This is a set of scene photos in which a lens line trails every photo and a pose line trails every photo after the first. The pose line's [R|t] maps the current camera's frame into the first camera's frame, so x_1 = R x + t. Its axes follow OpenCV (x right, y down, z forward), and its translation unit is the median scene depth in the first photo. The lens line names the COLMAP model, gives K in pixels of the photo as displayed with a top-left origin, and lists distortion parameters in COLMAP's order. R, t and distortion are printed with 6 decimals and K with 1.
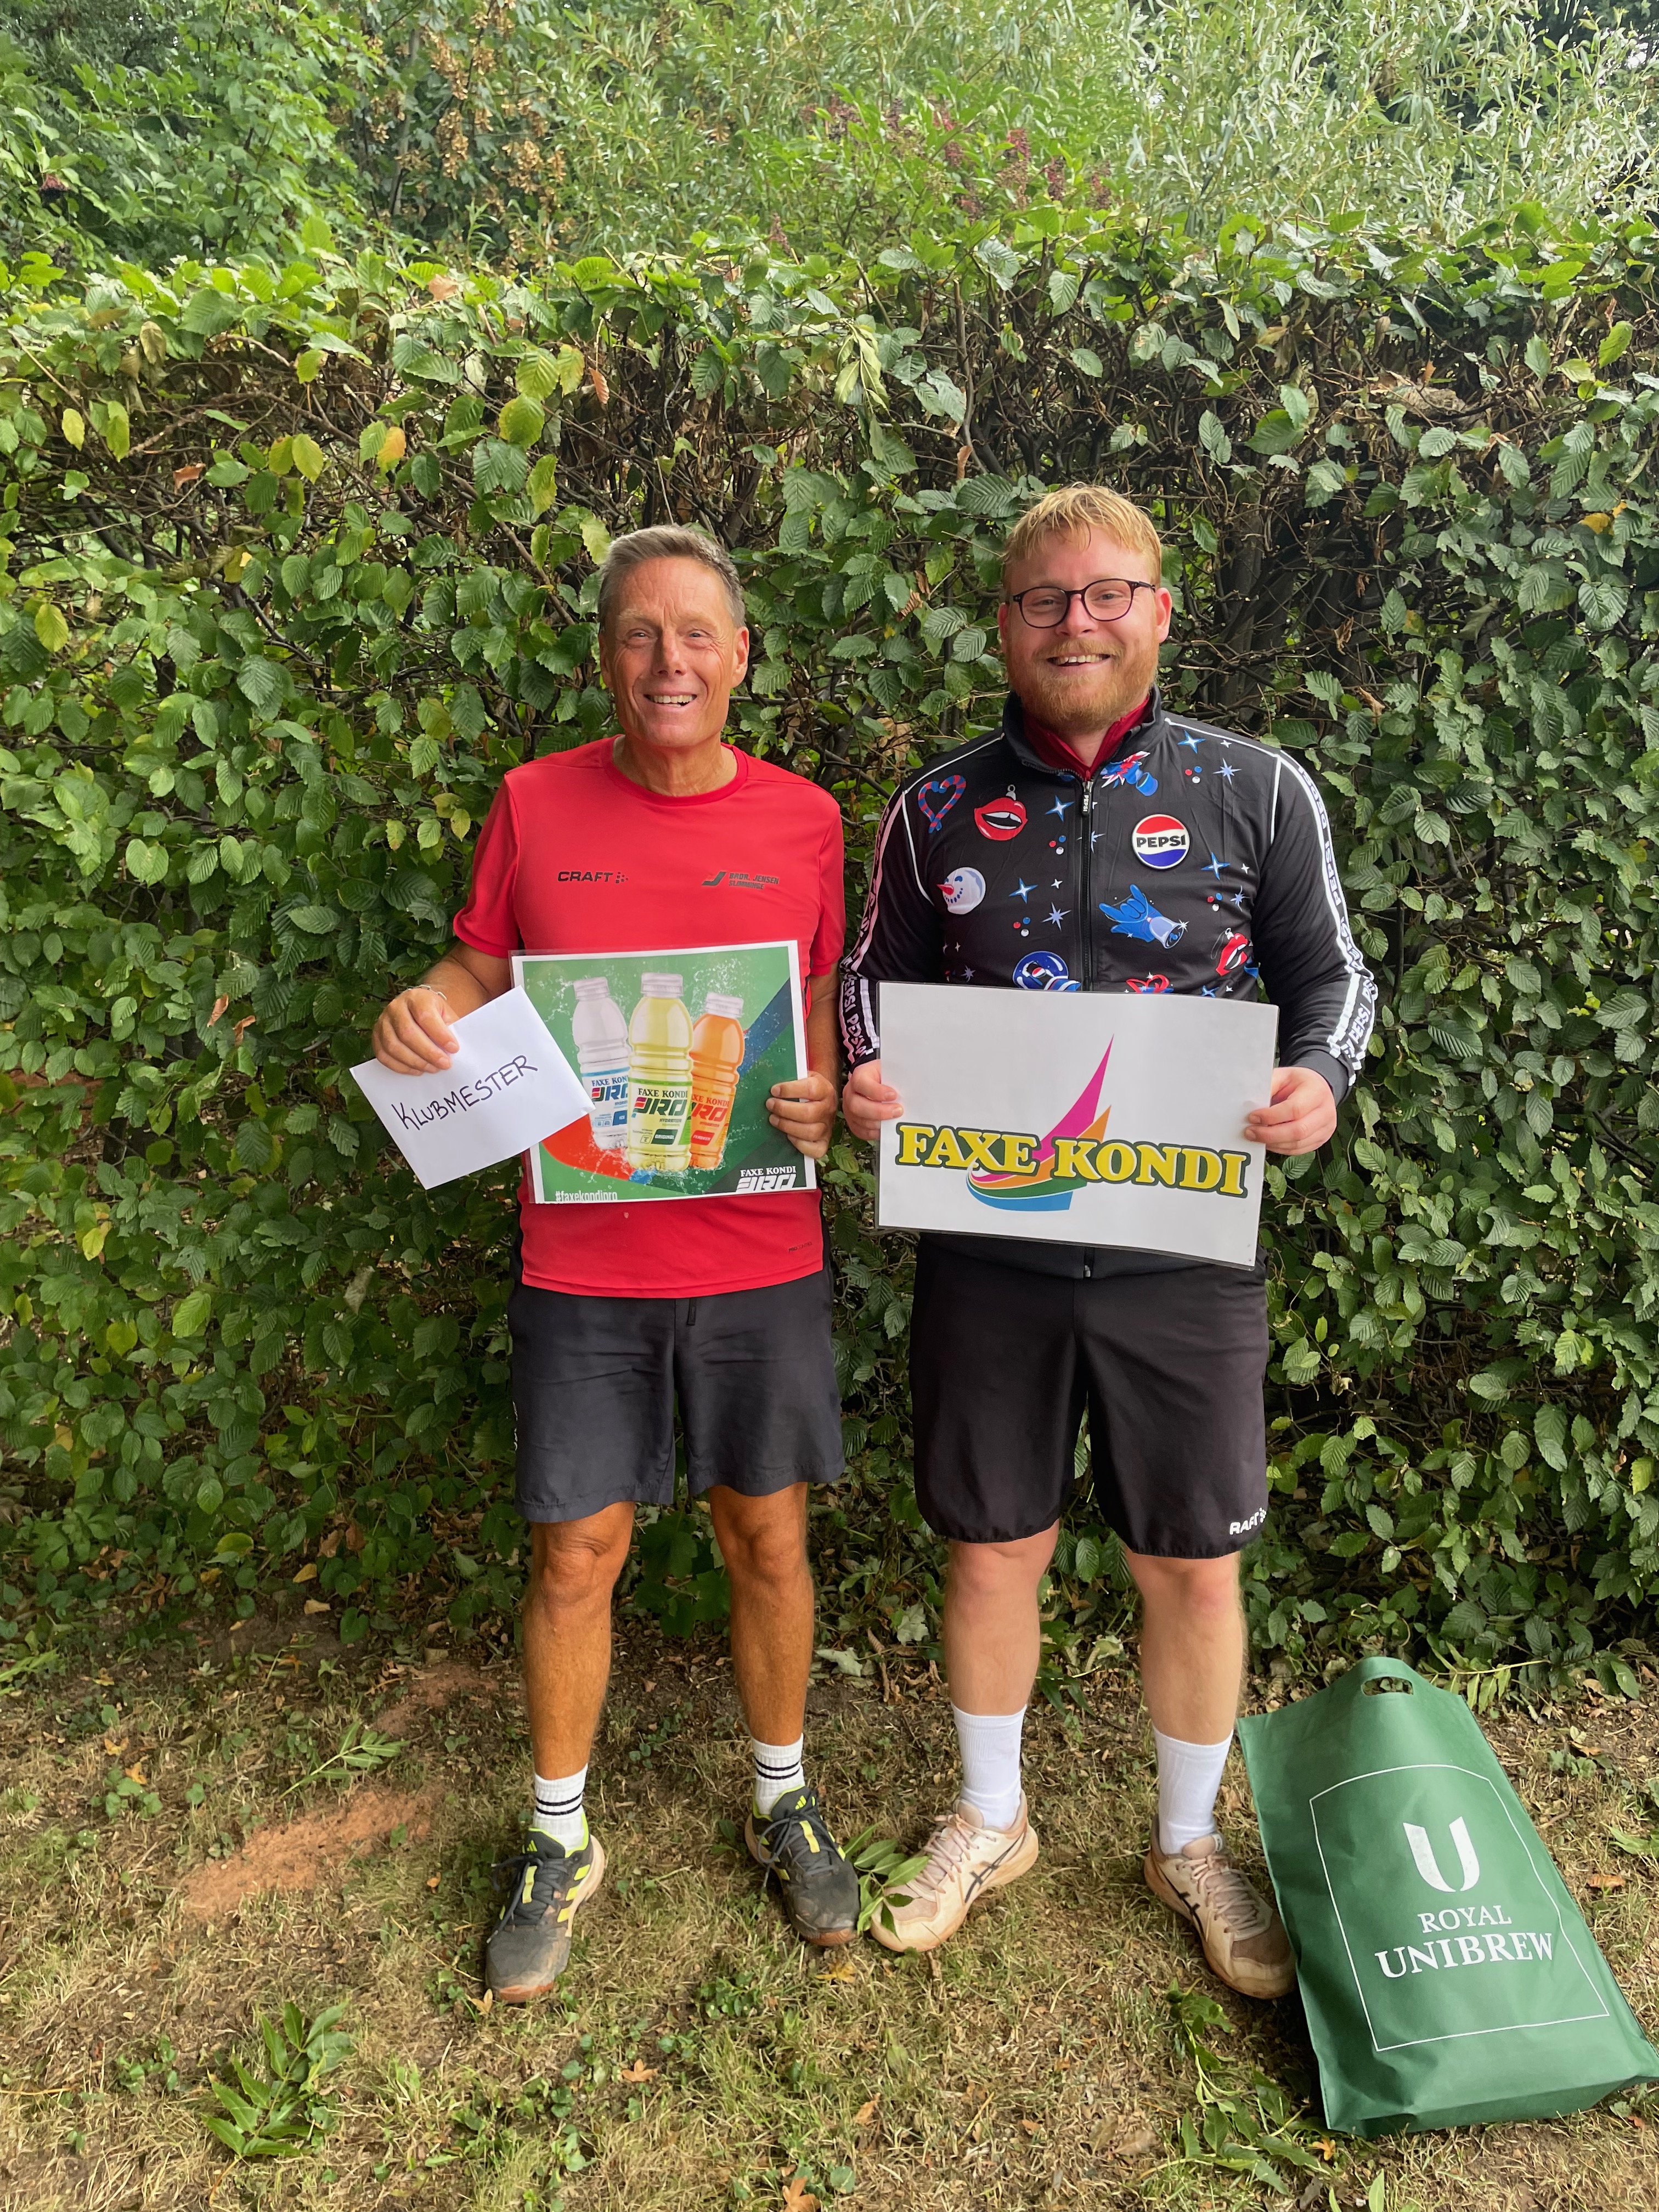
lens RADIAL K [[1633.7, 0, 838.1], [0, 1633.7, 1093.3], [0, 0, 1]] dist [0.069176, -0.090810]
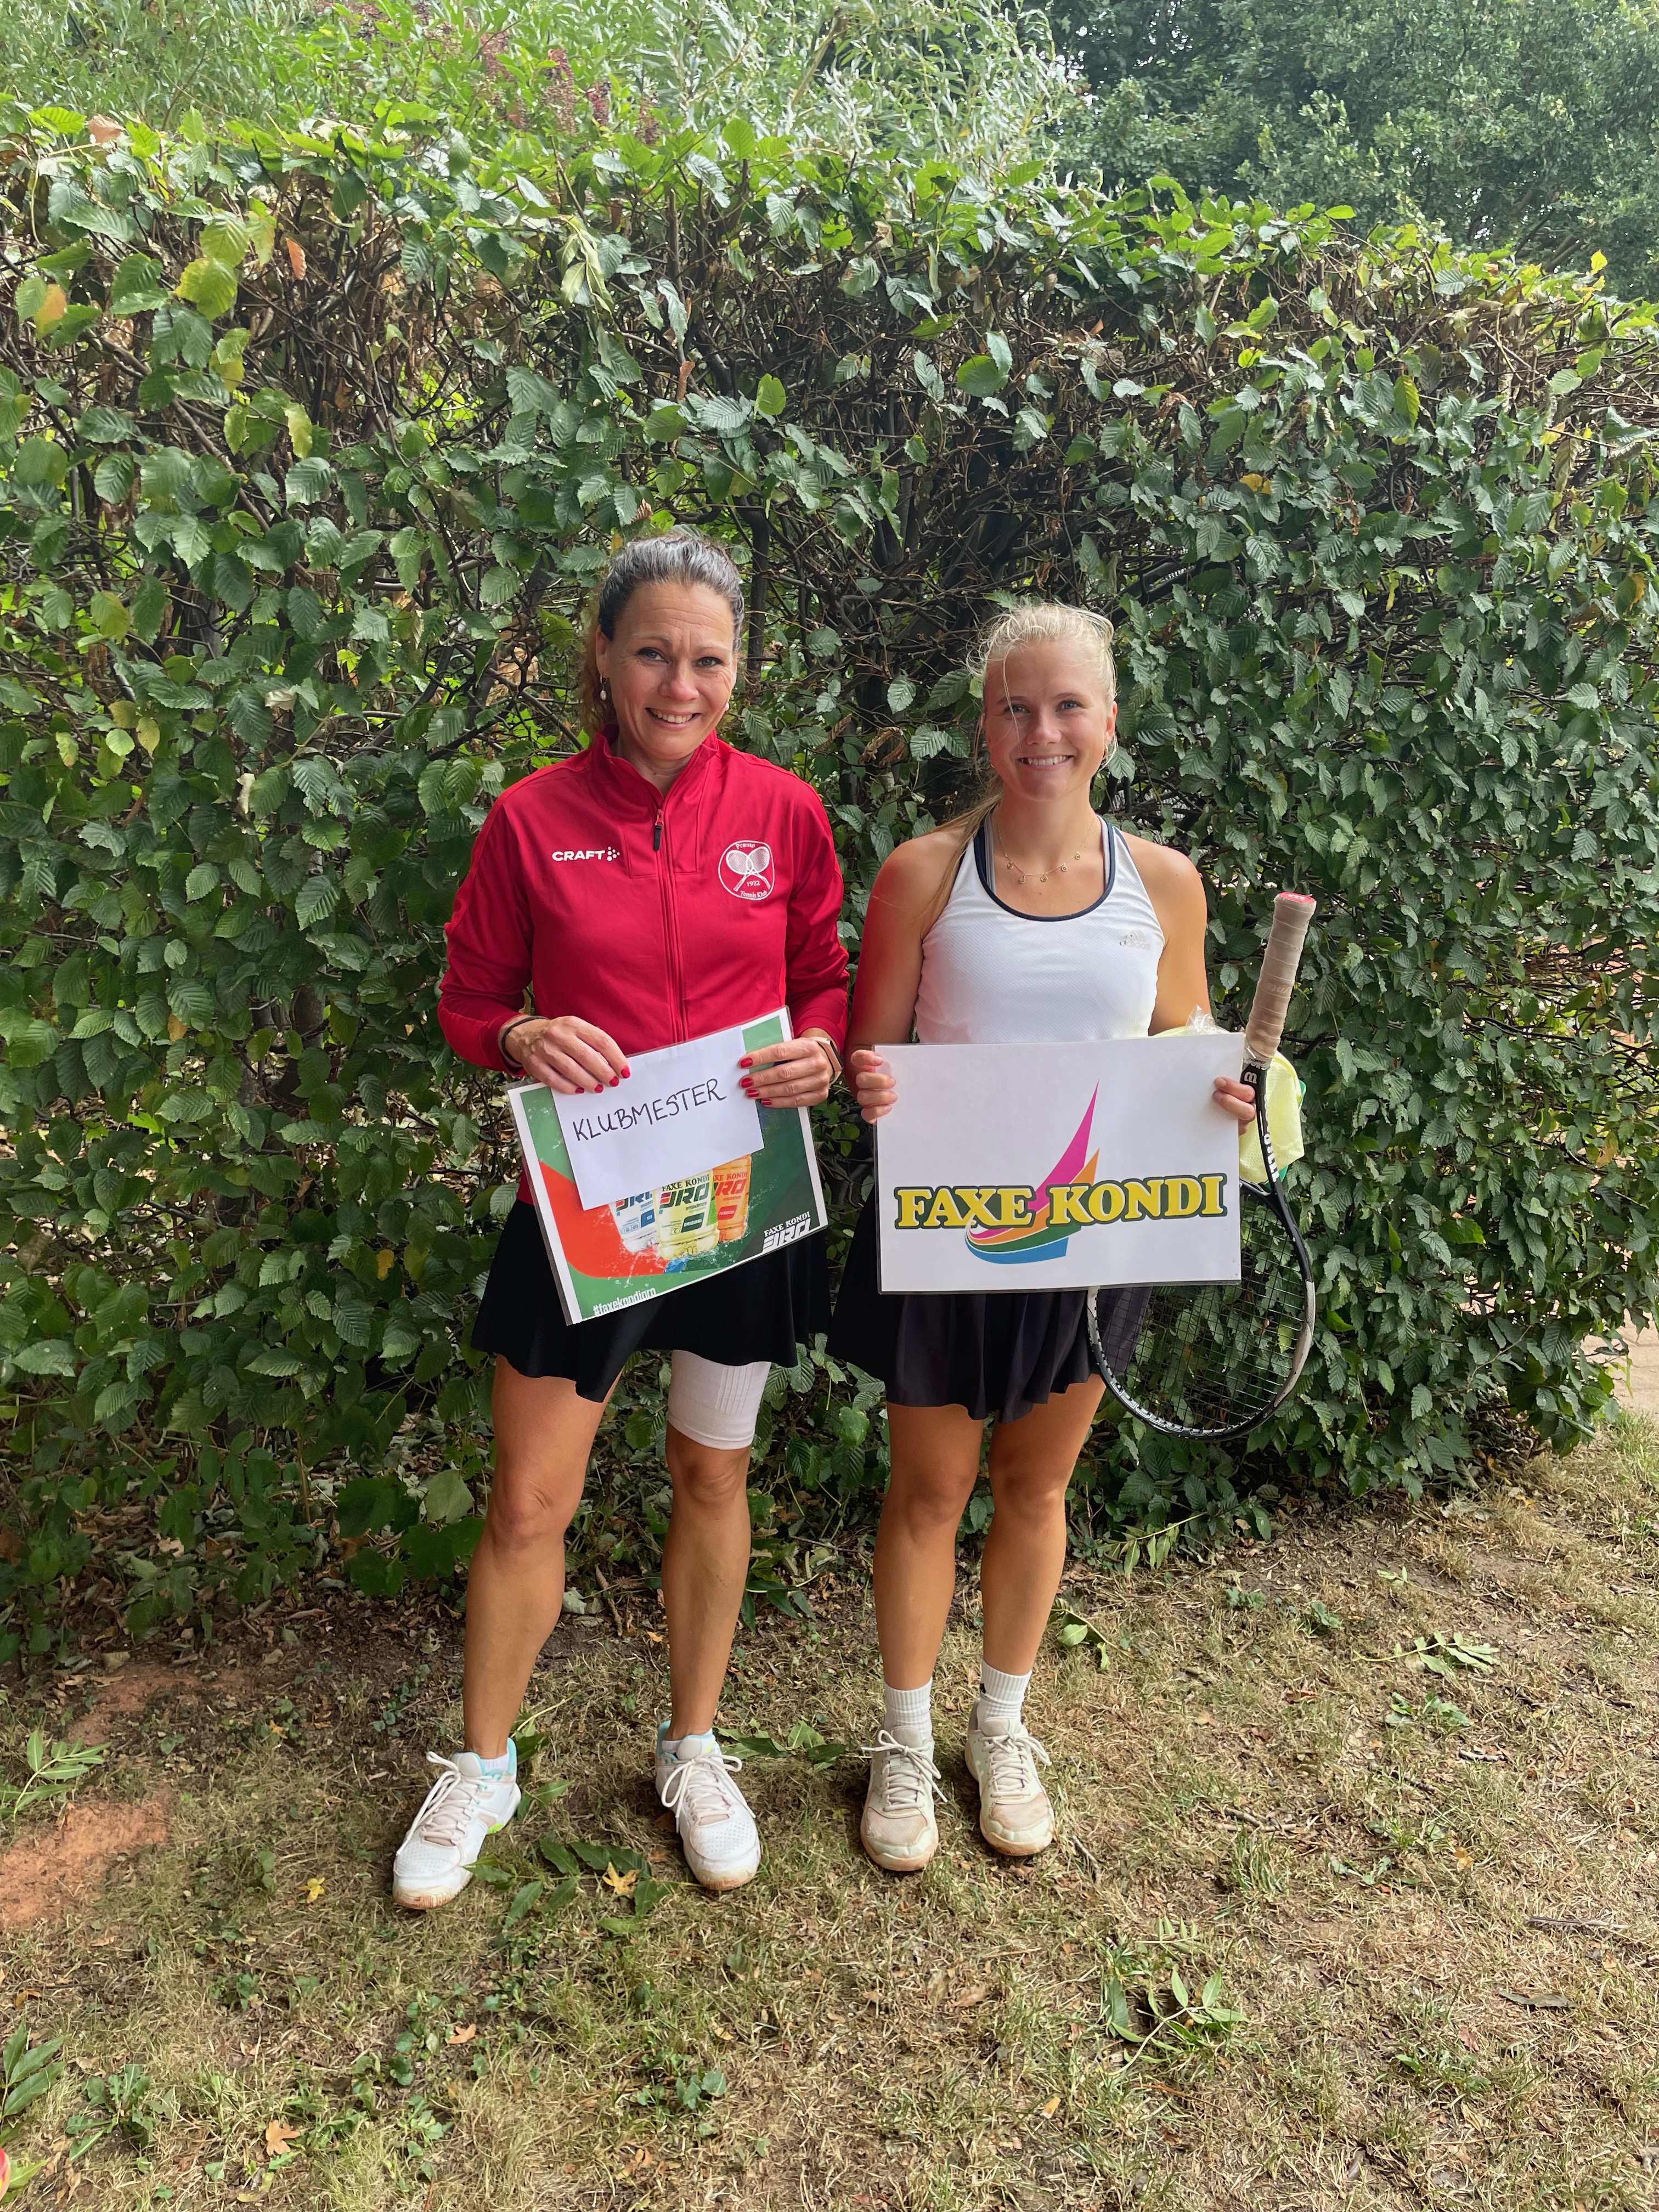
lens RADIAL K [[1633.7, 0, 816.2], [0, 1633.7, 1101.5], [0, 0, 1]] dist [0.069176, -0.090810]
pose [[0.954725, -0.044445, 0.294151, -0.157980], [0.036356, 0.998797, 0.032912, 0.020491], [-0.295260, -0.020727, 0.955192, 0.022016]]
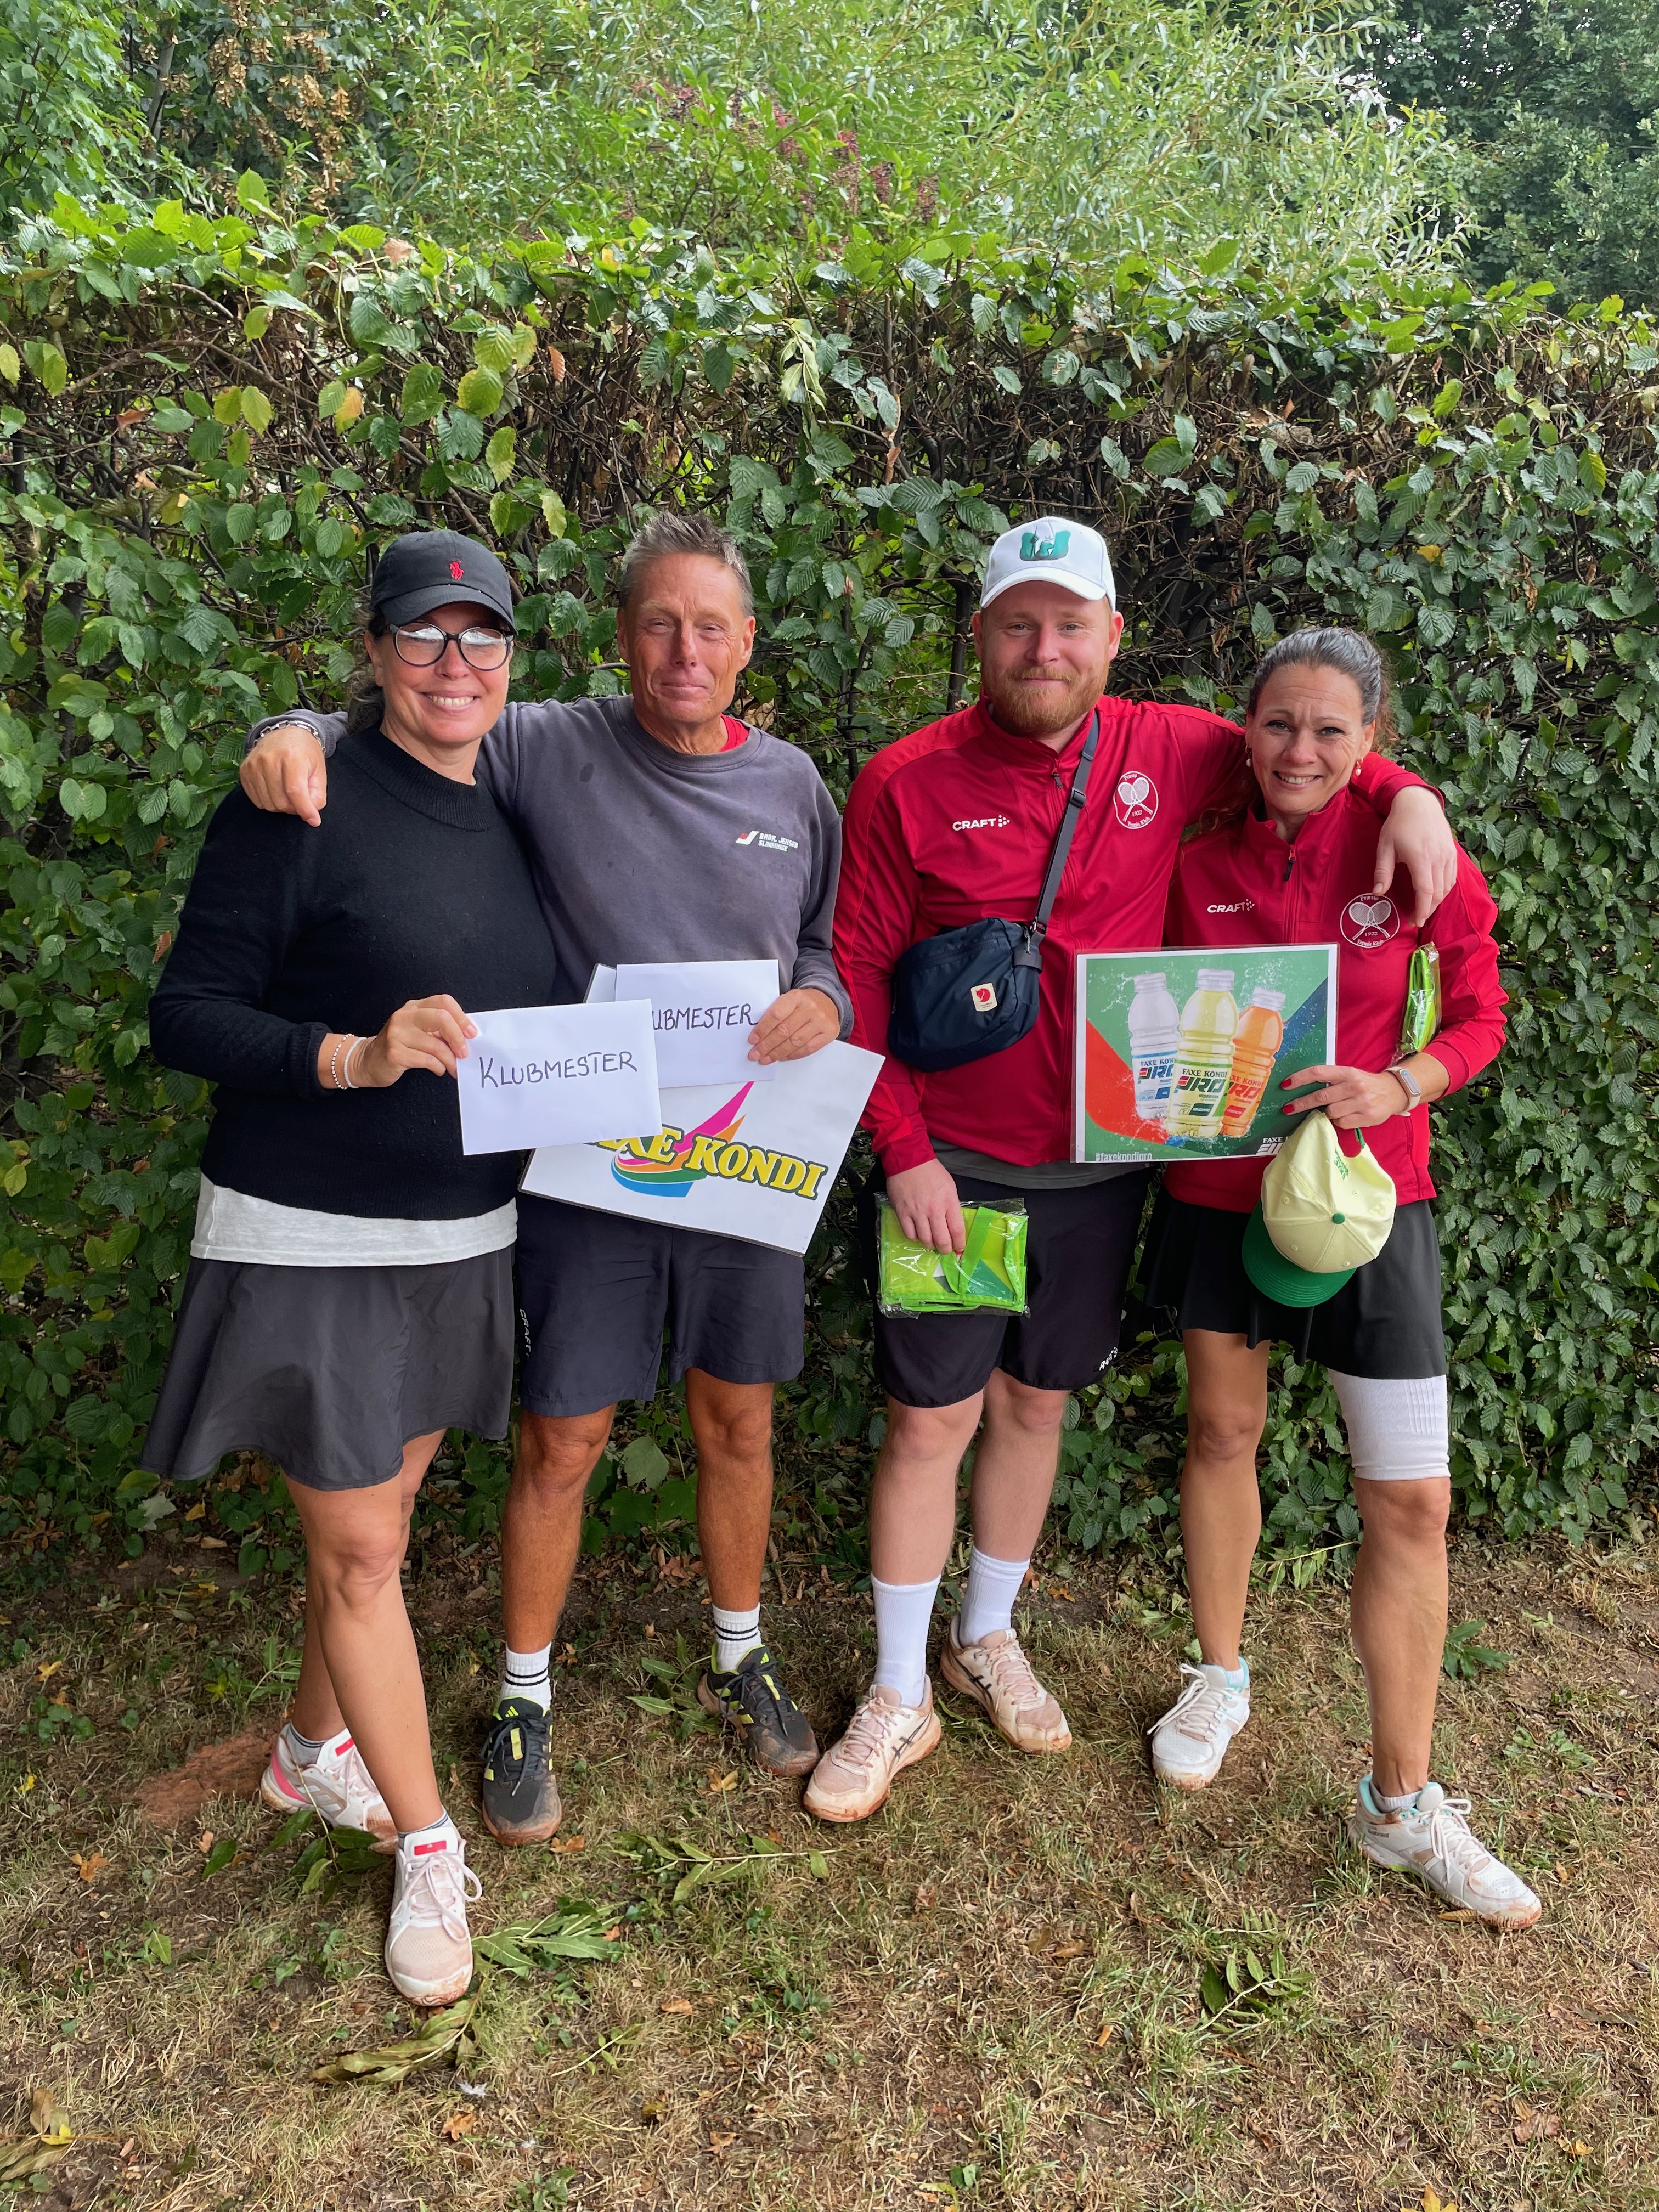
lens RADIAL K [[1633.7, 0, 845.1], [0, 1633.7, 1091.9], [0, 0, 1]] dist [0.069176, -0.090810]
pose [[0.986520, 0.007801, 0.163456, -0.128249], [-0.010197, 0.999852, 0.013826, 0.020053], [-0.163324, -0.015306, 0.986454, -0.078953]]
